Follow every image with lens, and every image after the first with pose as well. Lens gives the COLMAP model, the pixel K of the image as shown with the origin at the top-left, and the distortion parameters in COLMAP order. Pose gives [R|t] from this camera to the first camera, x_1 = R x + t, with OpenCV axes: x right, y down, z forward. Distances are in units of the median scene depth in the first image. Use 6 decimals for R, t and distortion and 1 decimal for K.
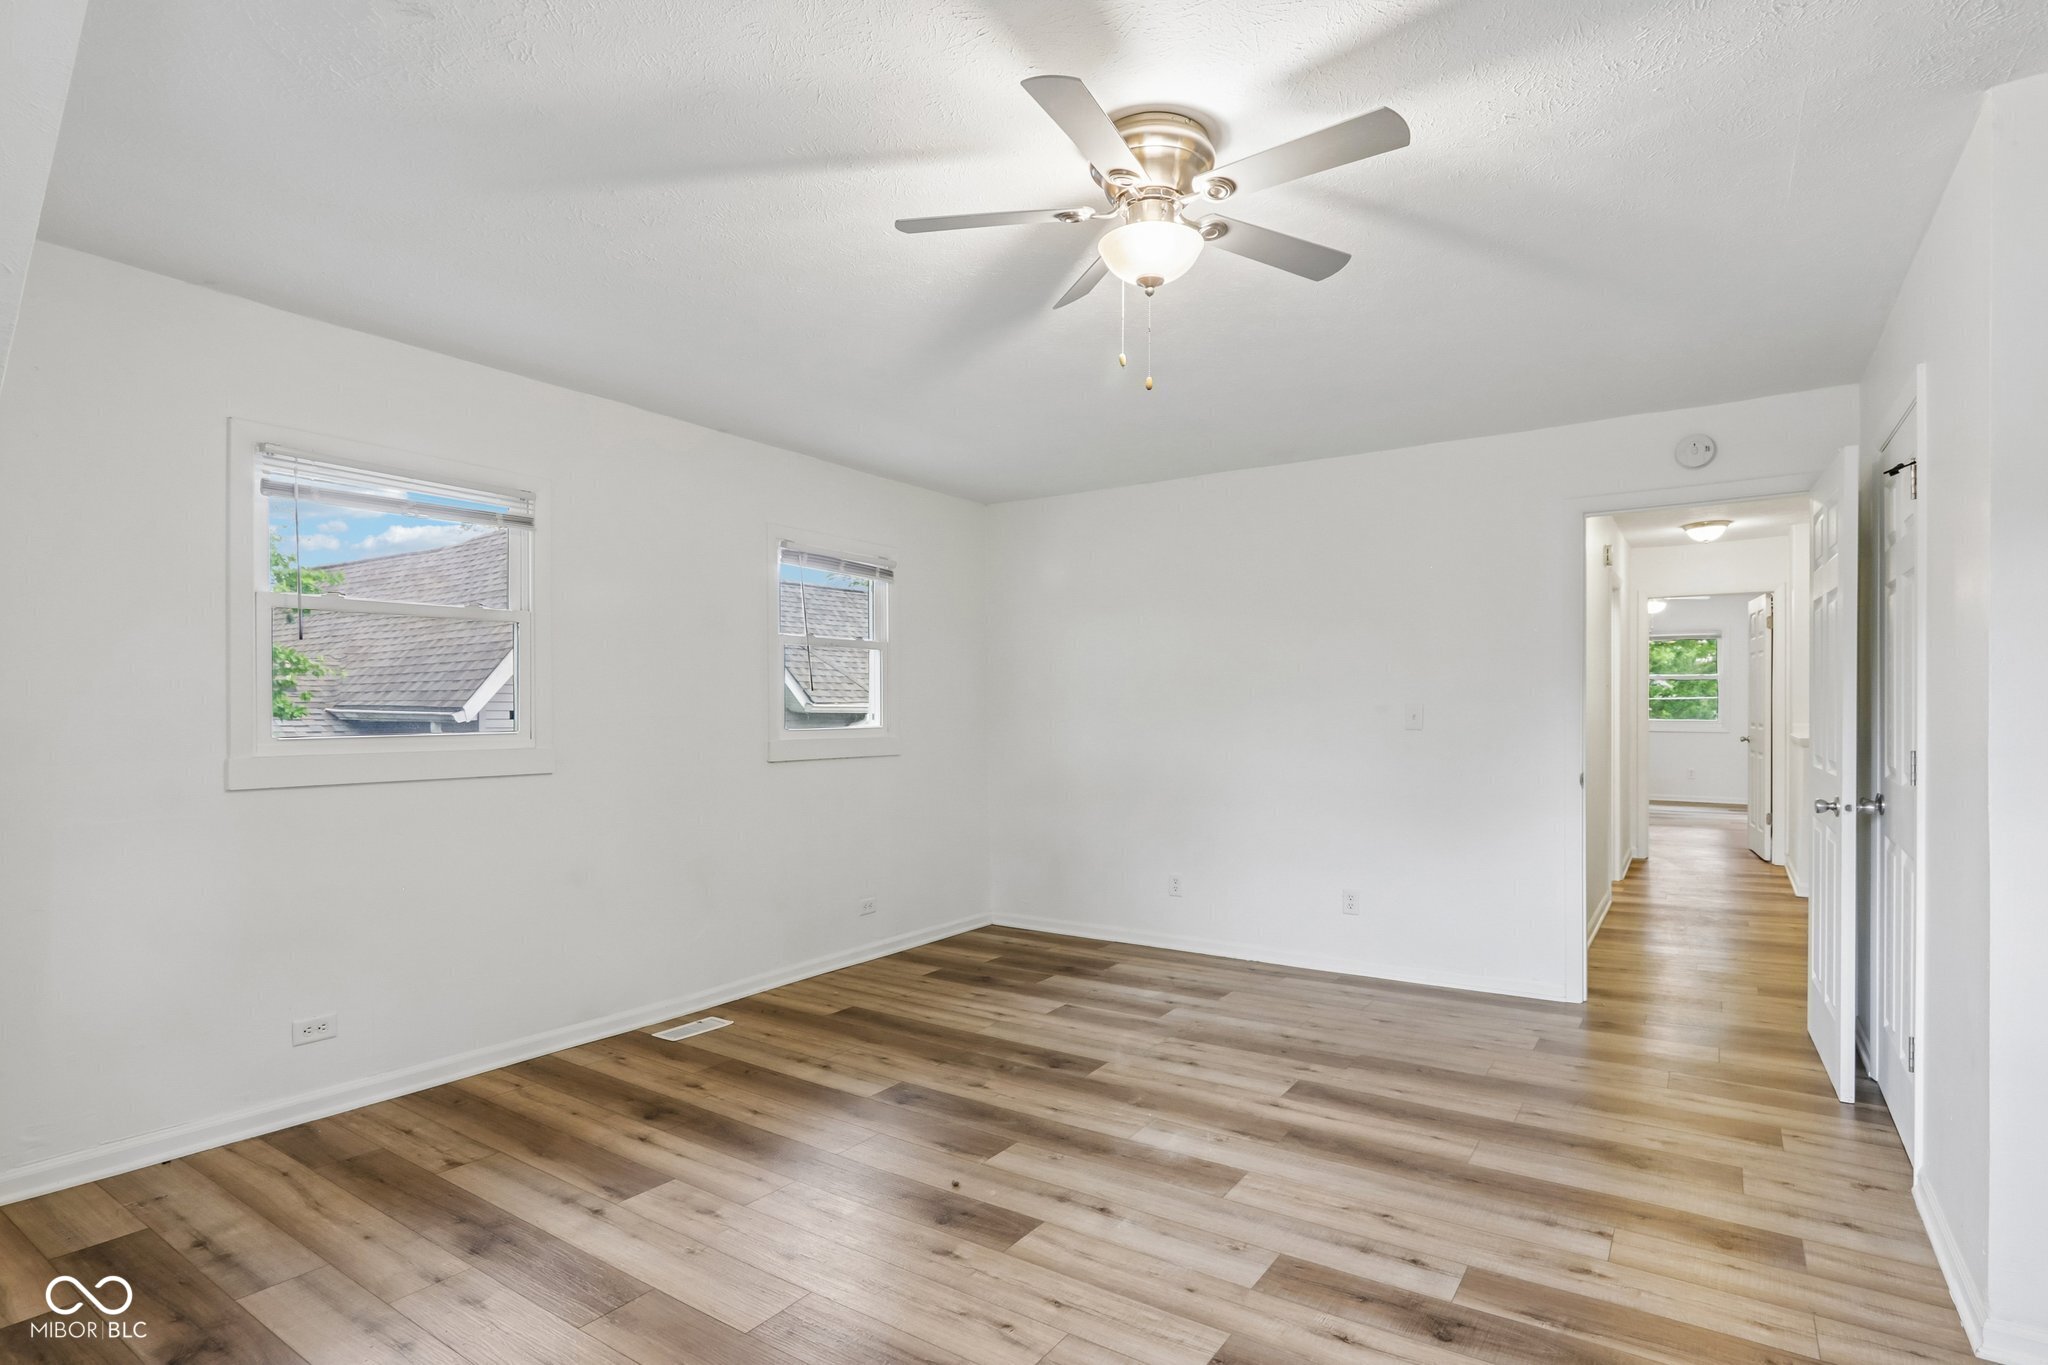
lens RADIAL K [[1052.1, 0, 1016.3], [0, 1052.1, 725.8], [0, 0, 1]] dist [-0.003858, -0.000033]
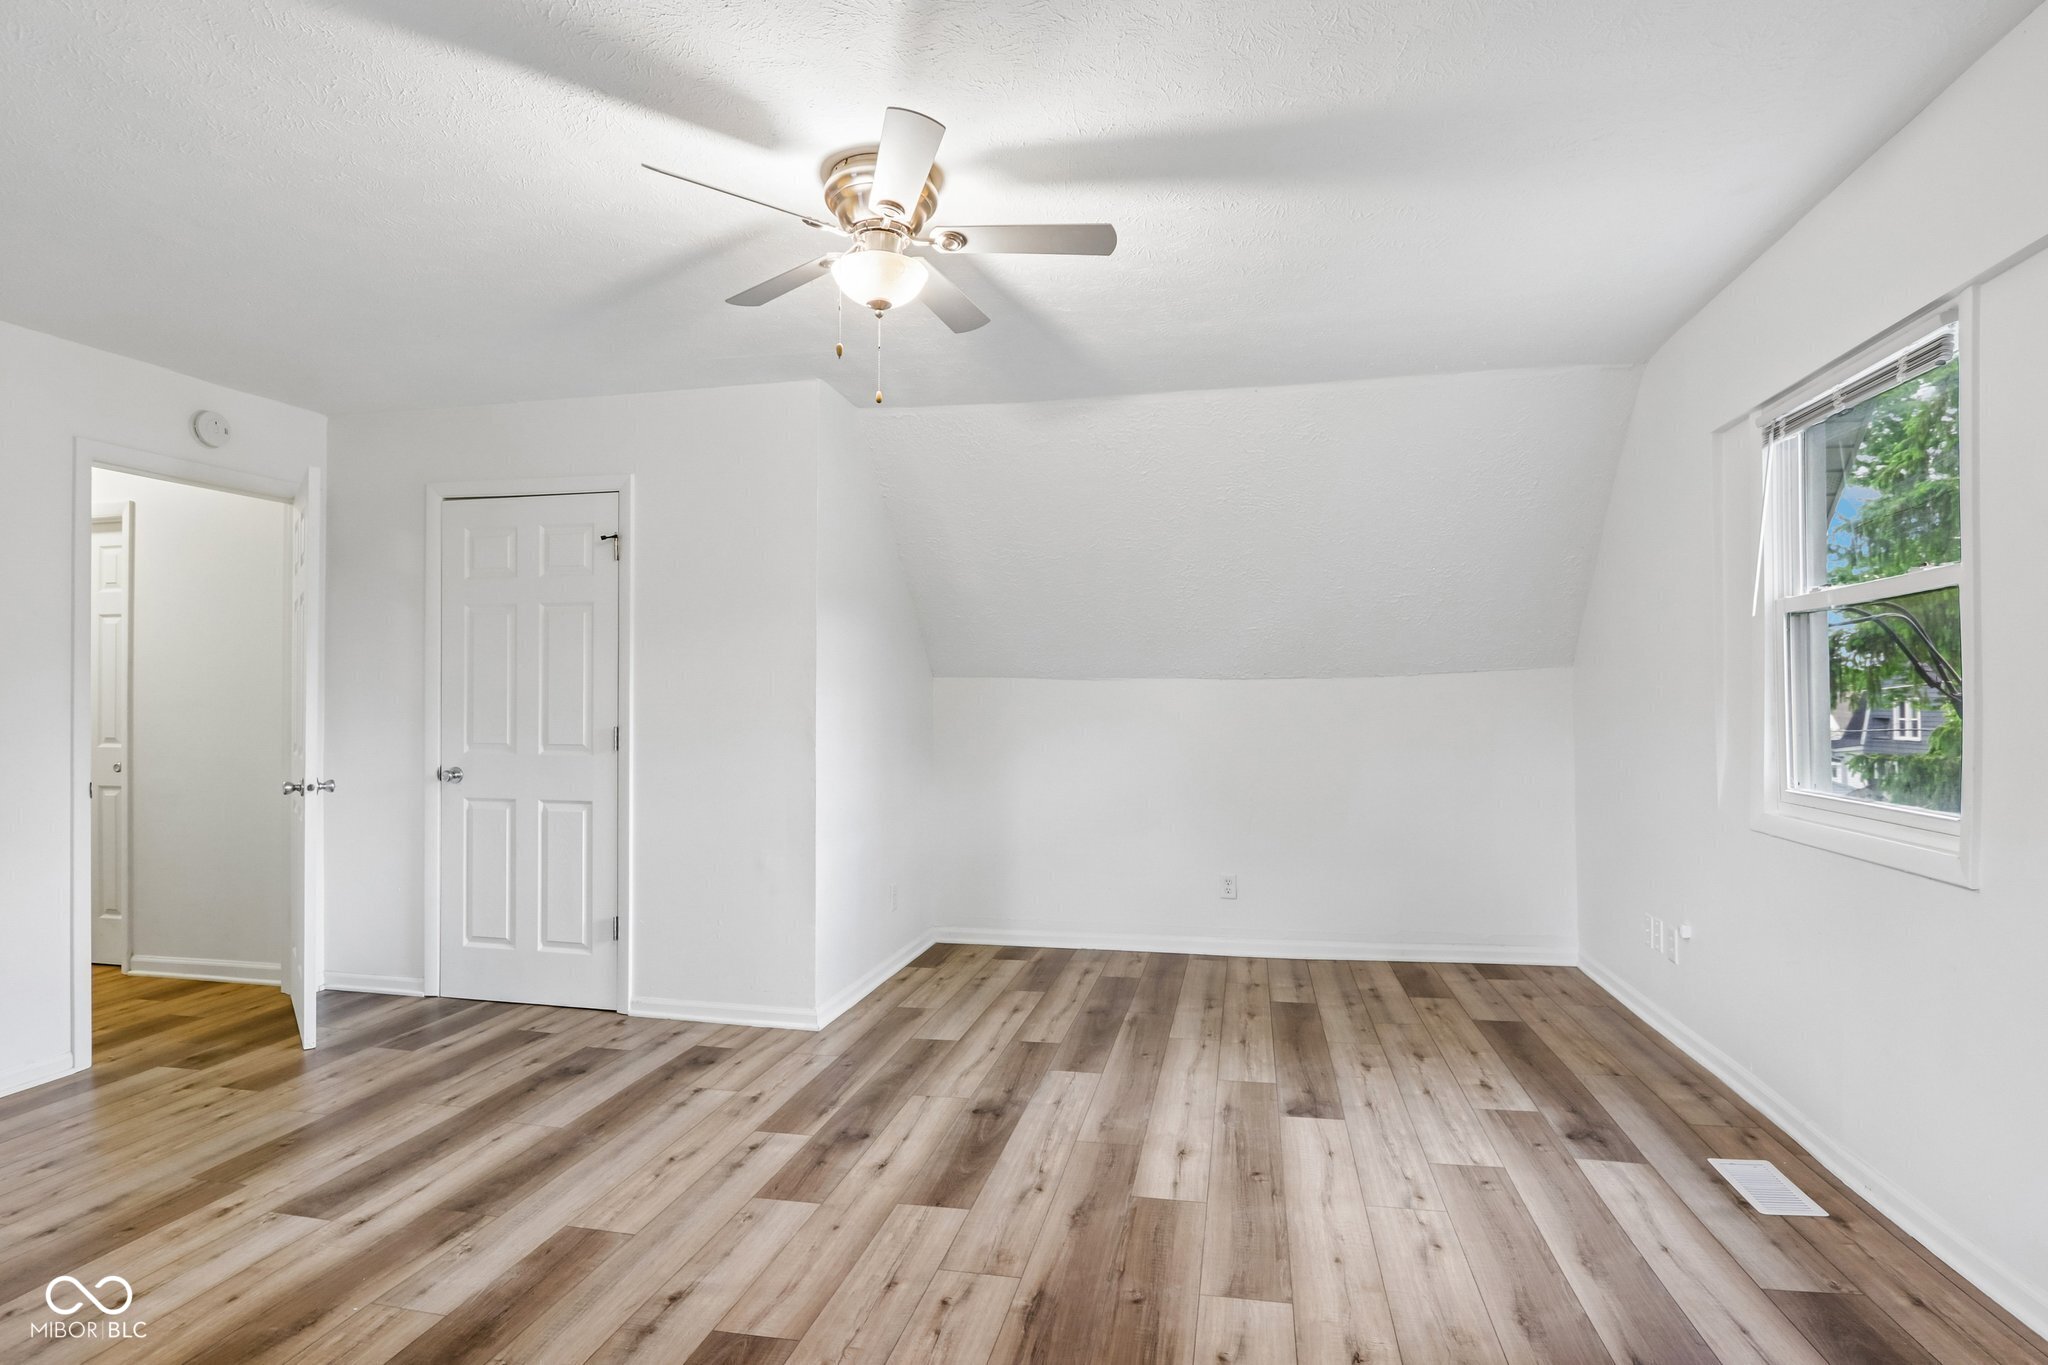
lens RADIAL K [[1052.1, 0, 1030.1], [0, 1052.1, 682.9], [0, 0, 1]] dist [-0.003858, -0.000033]
pose [[-0.372381, 0.018934, 0.927887, -0.647868], [0.025277, 0.999628, -0.010253, -0.002711], [-0.927736, 0.019636, -0.372721, 0.852857]]
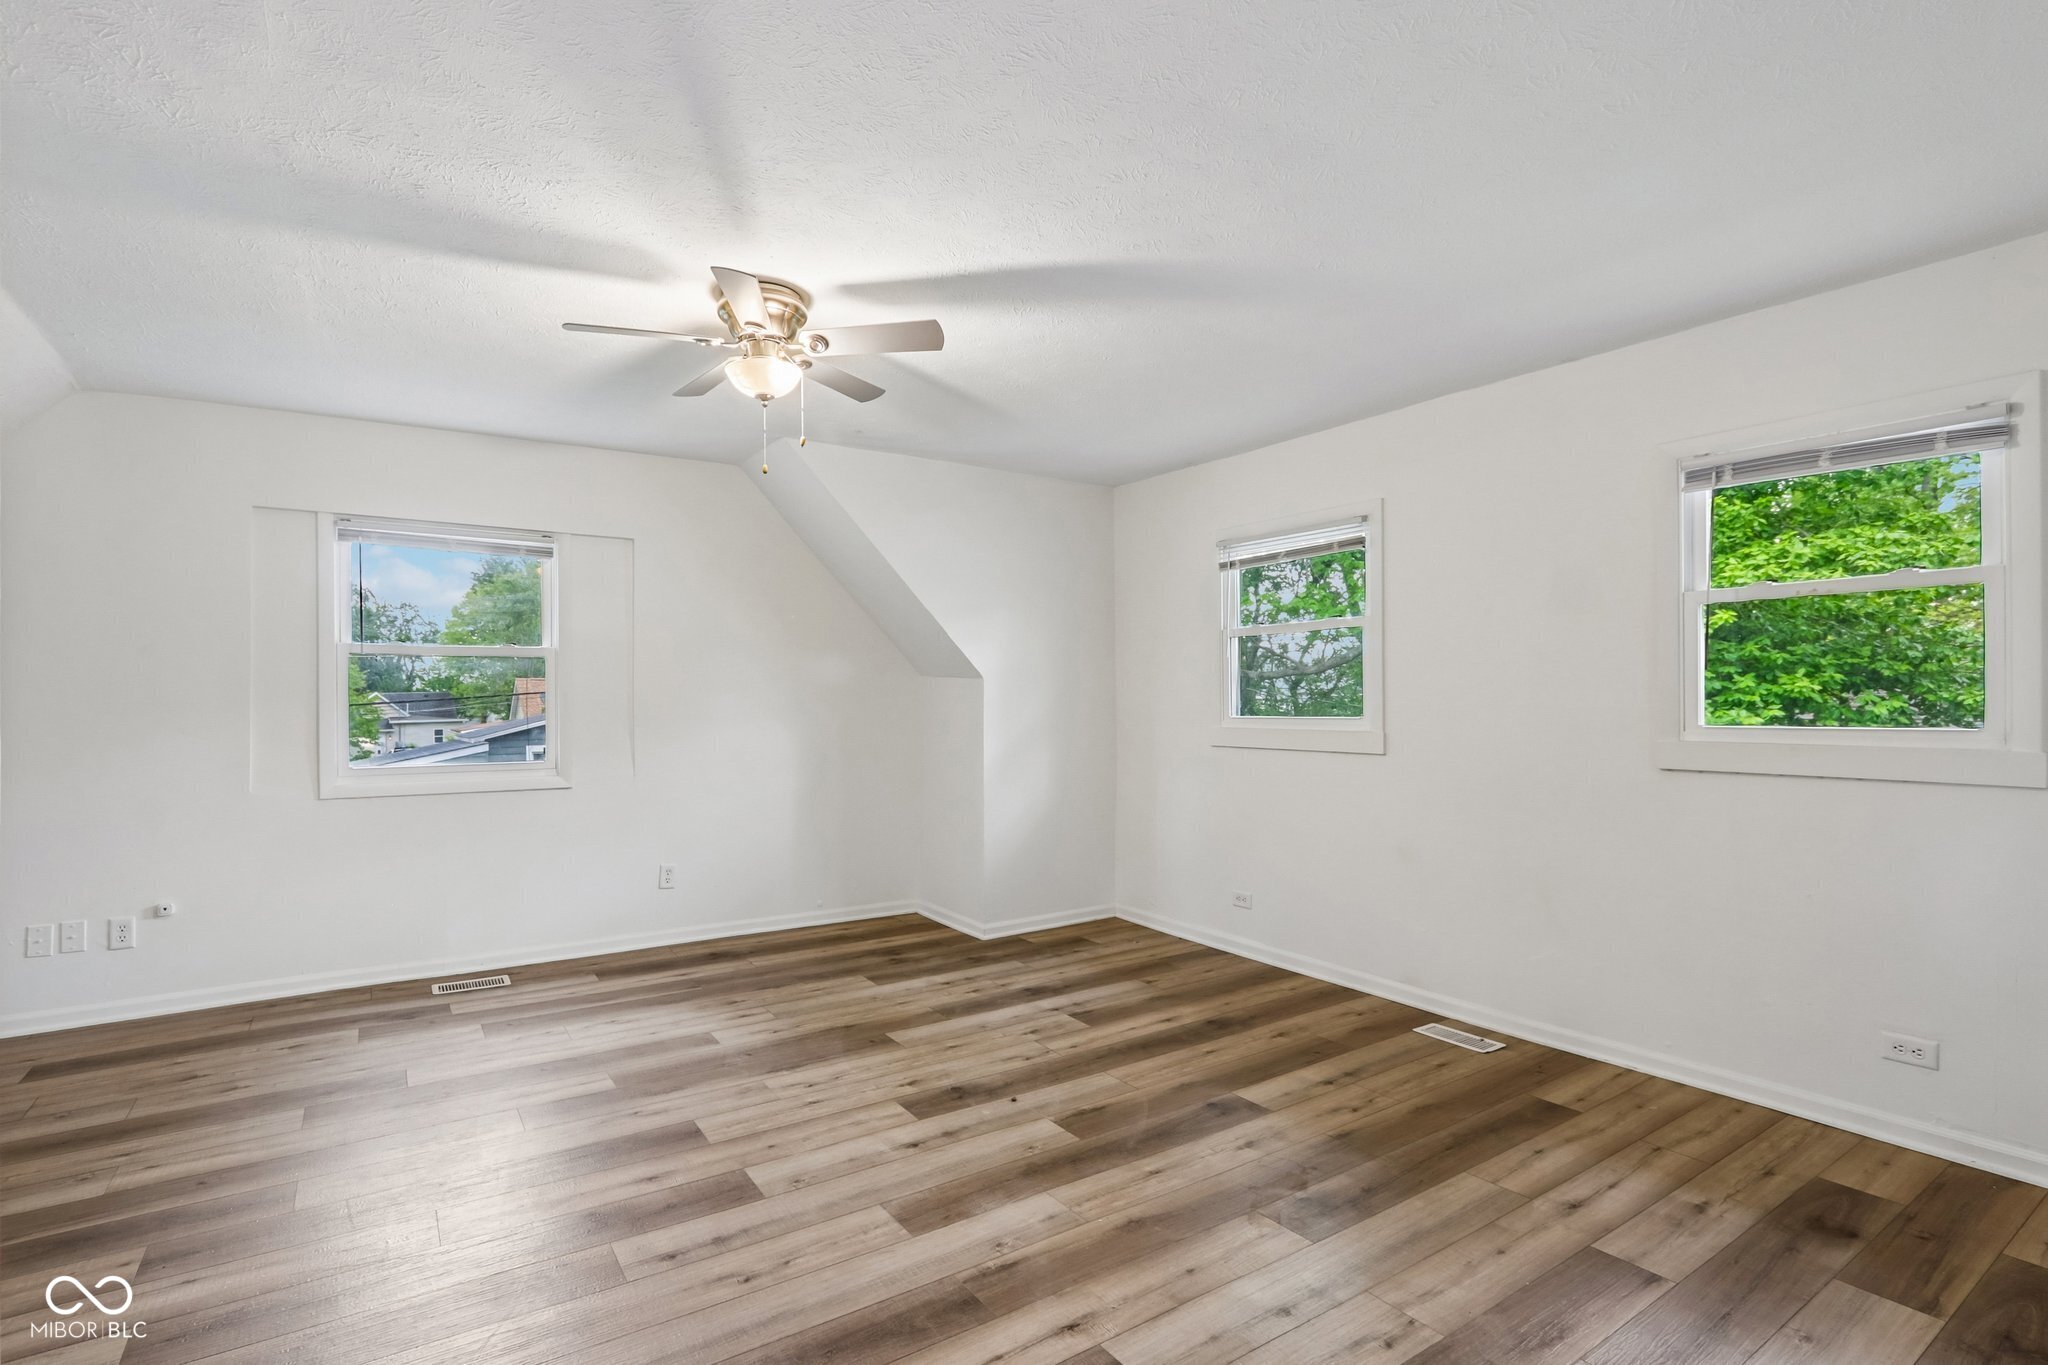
lens RADIAL K [[961.3, 0, 1009.6], [0, 961.3, 690.6], [0, 0, 1]] dist [-0.016824, 0.002154]
pose [[-0.380025, -0.013023, -0.924885, 0.812814], [-0.012747, 0.999880, -0.008842, -0.011543], [0.924888, 0.008429, -0.380145, 1.211633]]
